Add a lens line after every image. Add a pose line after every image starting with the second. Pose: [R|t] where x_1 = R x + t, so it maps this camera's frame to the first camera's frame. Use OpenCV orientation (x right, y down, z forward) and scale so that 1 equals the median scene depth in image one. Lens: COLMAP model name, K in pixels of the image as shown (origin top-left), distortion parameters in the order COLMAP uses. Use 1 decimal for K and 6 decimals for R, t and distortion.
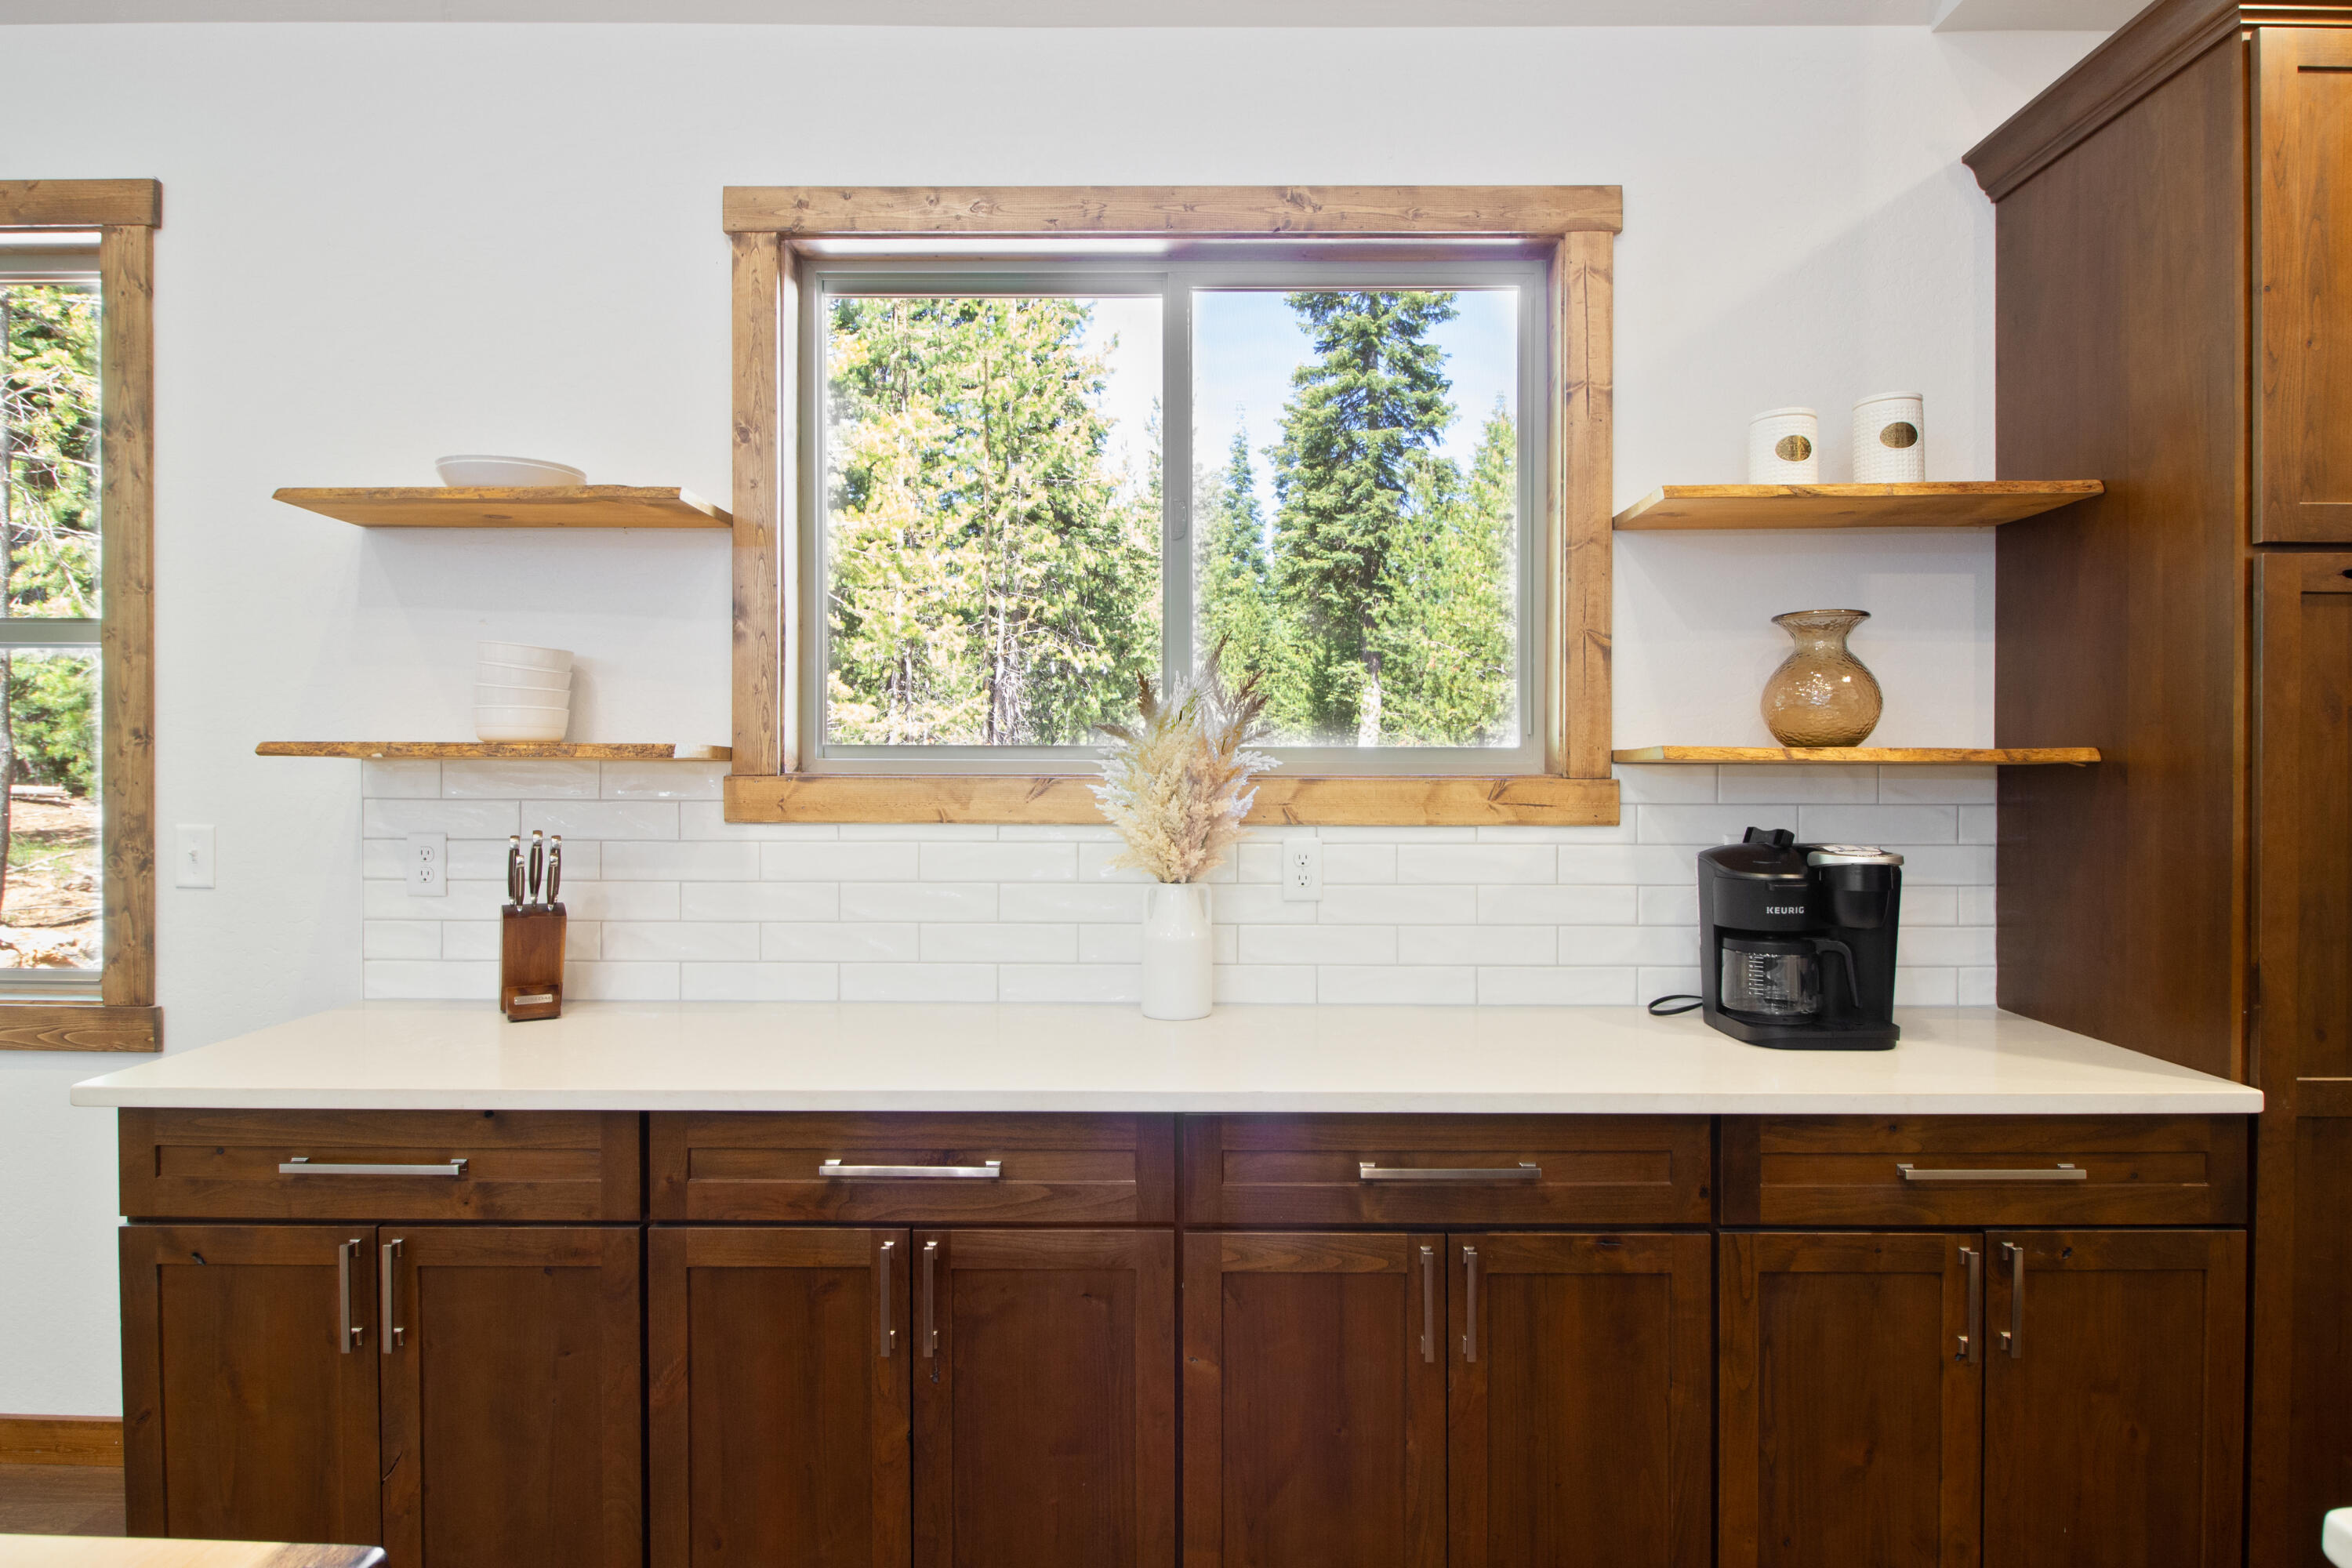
lens RADIAL K [[1362.5, 0, 1184.5], [0, 1362.5, 768.8], [0, 0, 1]] dist [-0.003319, -0.002523]
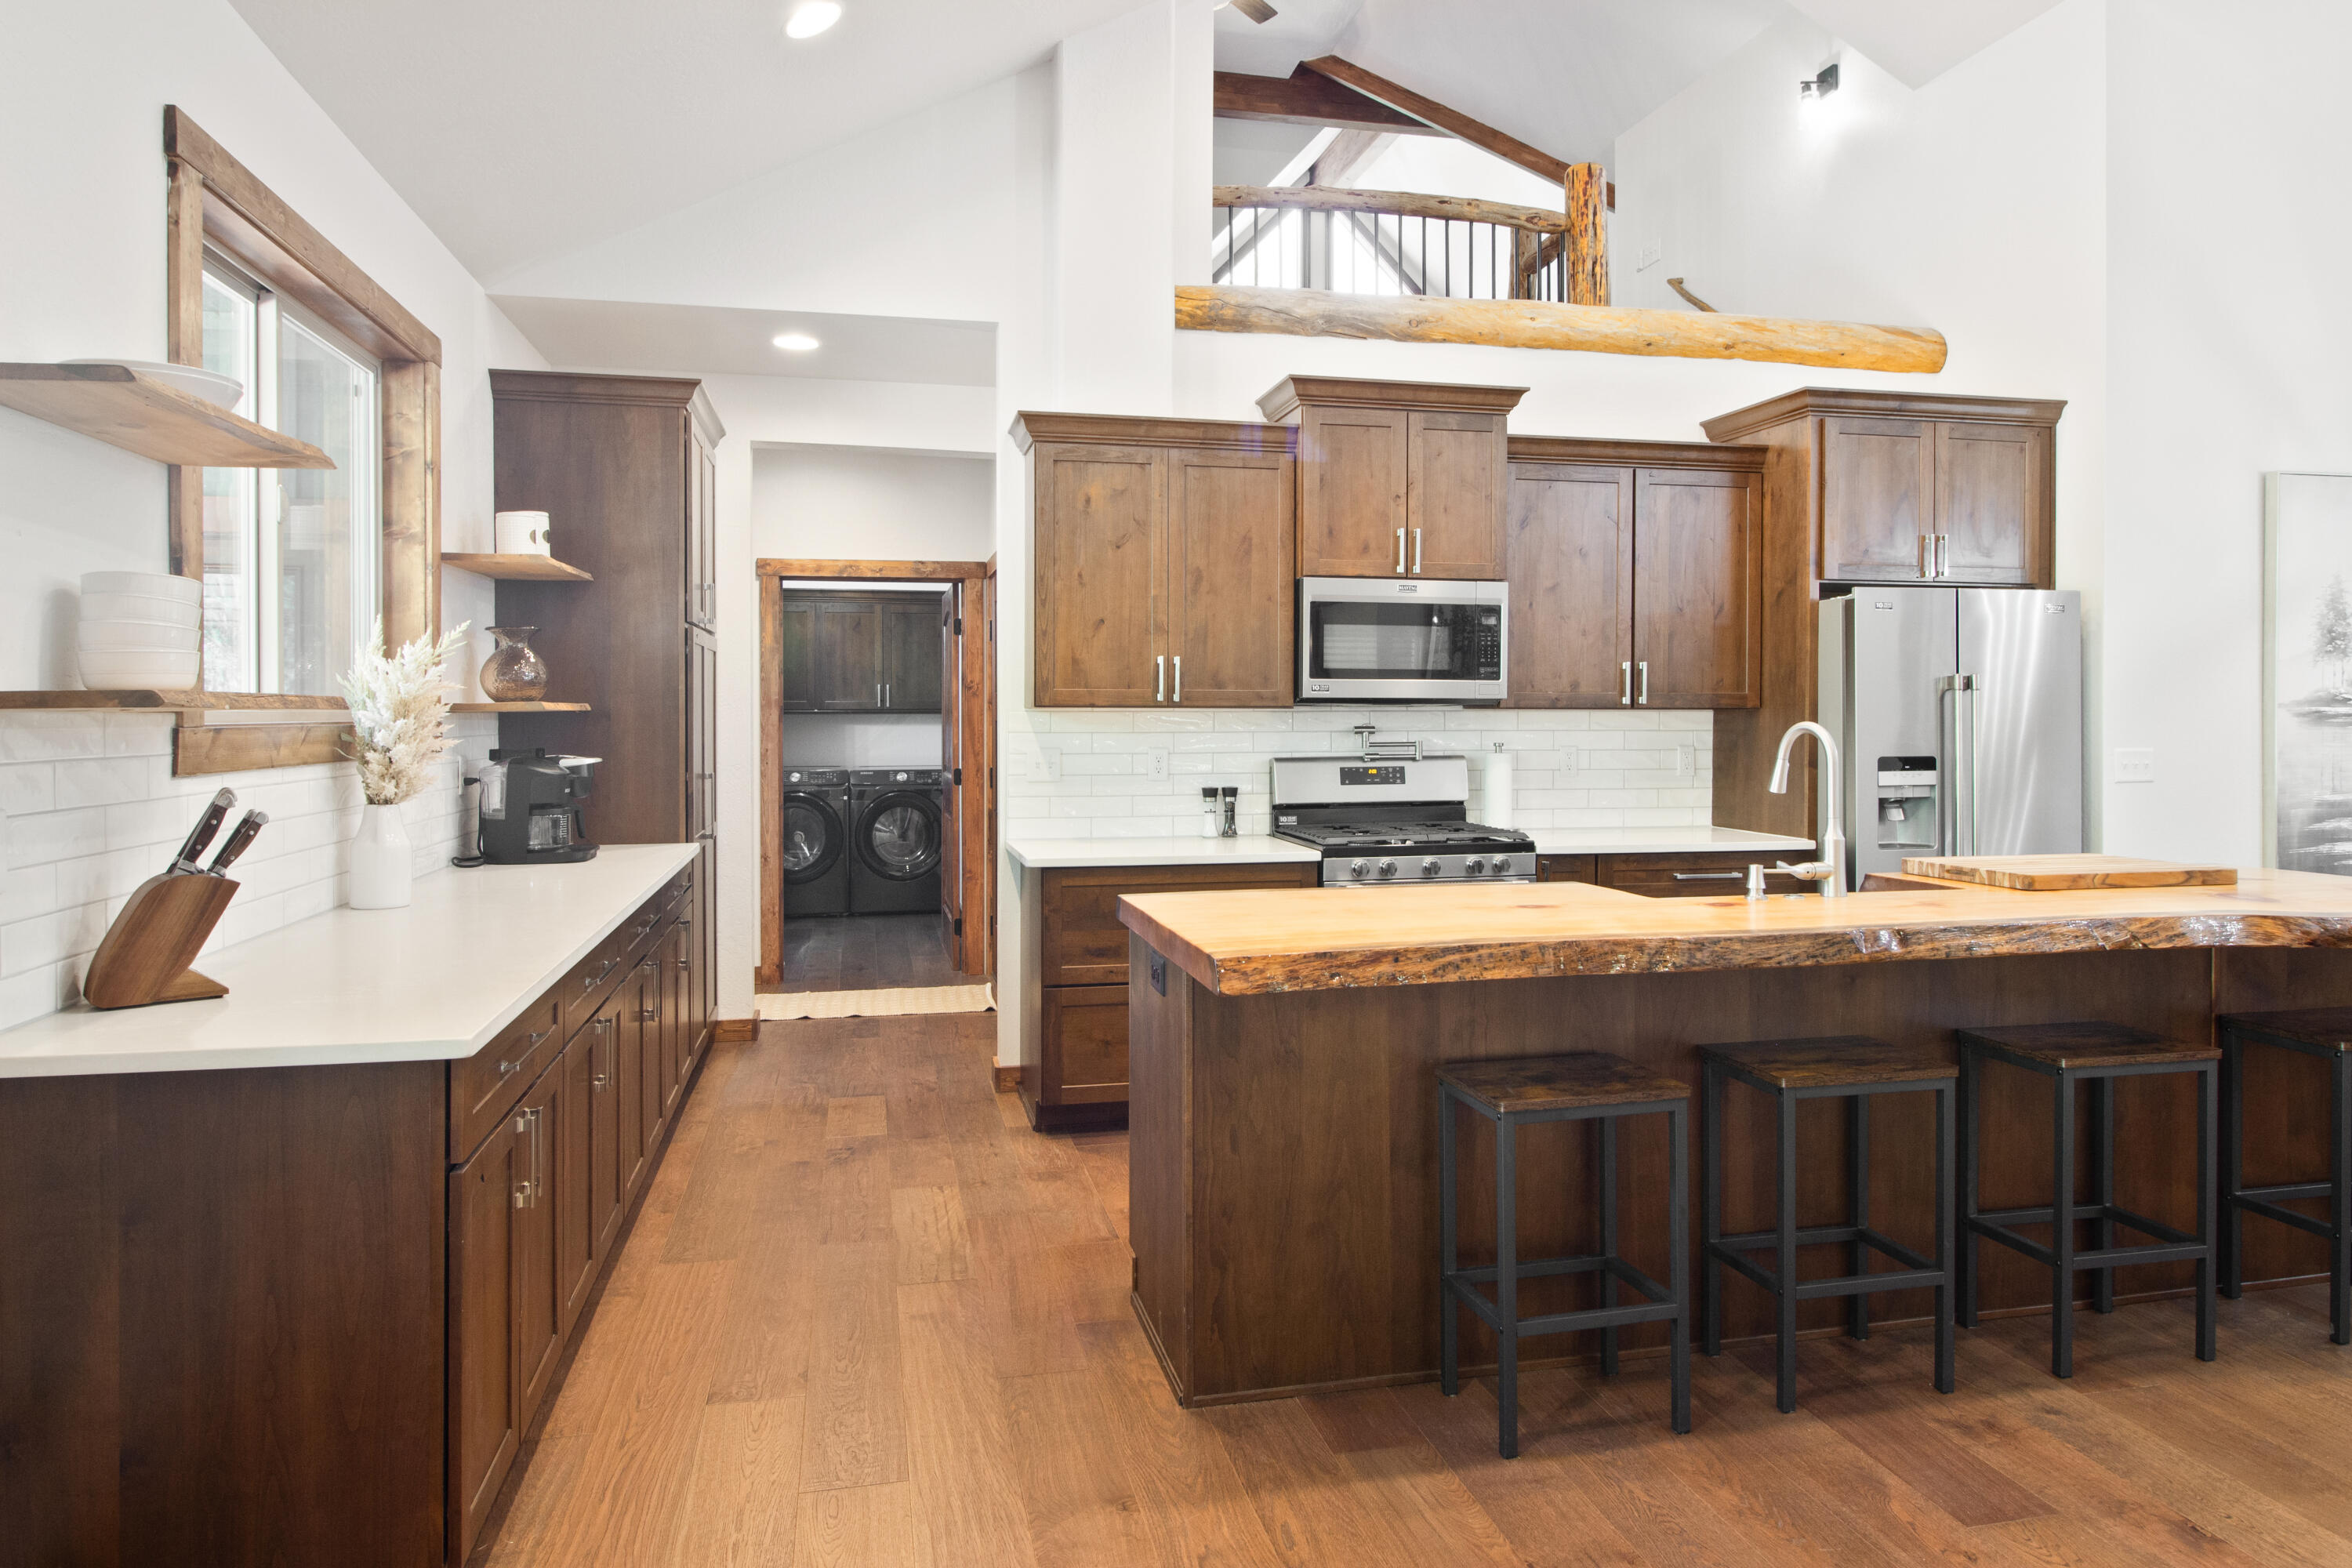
lens RADIAL K [[1480.9, 0, 1180.0], [0, 1480.9, 711.8], [0, 0, 1]] dist [0.005474, 0.002057]
pose [[-0.226212, -0.003408, 0.974072, -1.530660], [0.005309, 0.999975, 0.004731, -0.007342], [-0.974064, 0.006241, -0.226188, 0.560321]]
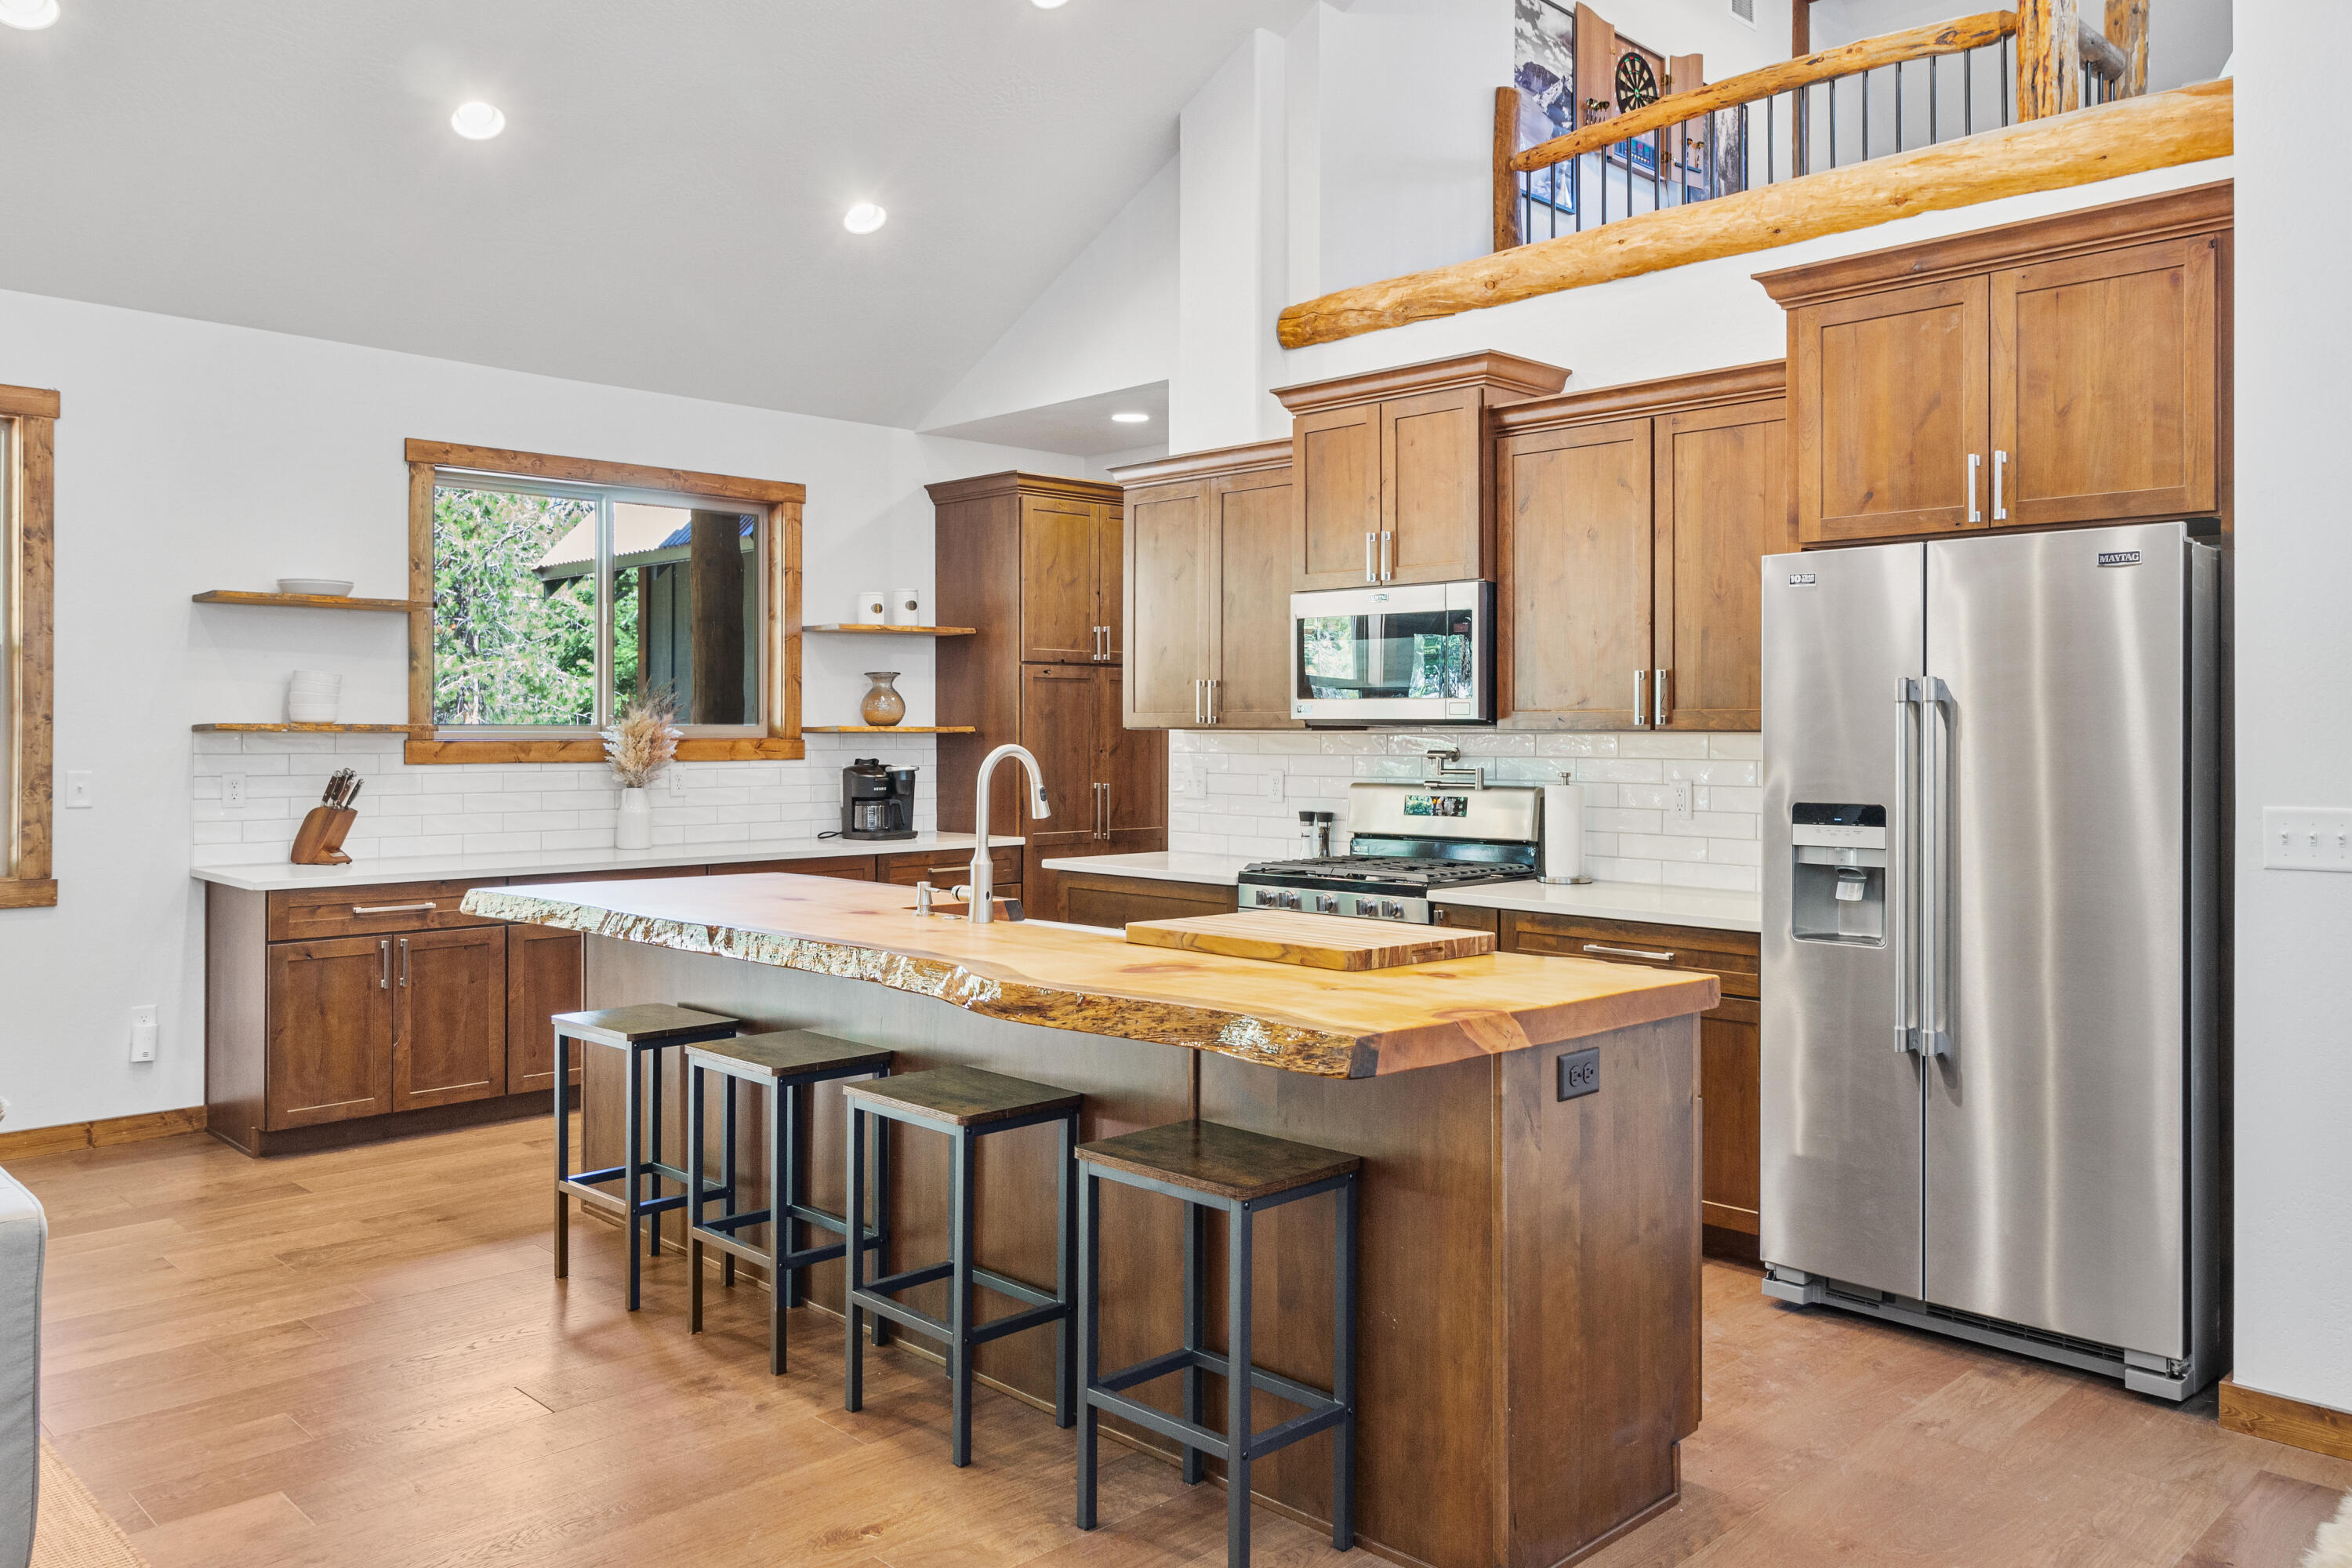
lens RADIAL K [[1726.1, 0, 1178.3], [0, 1726.1, 729.4], [0, 0, 1]] dist [0.001002, 0.000028]
pose [[0.710150, -0.001127, 0.704050, -1.308563], [0.005023, 0.999981, -0.003466, 0.003810], [-0.704033, 0.005998, 0.710142, -1.548685]]
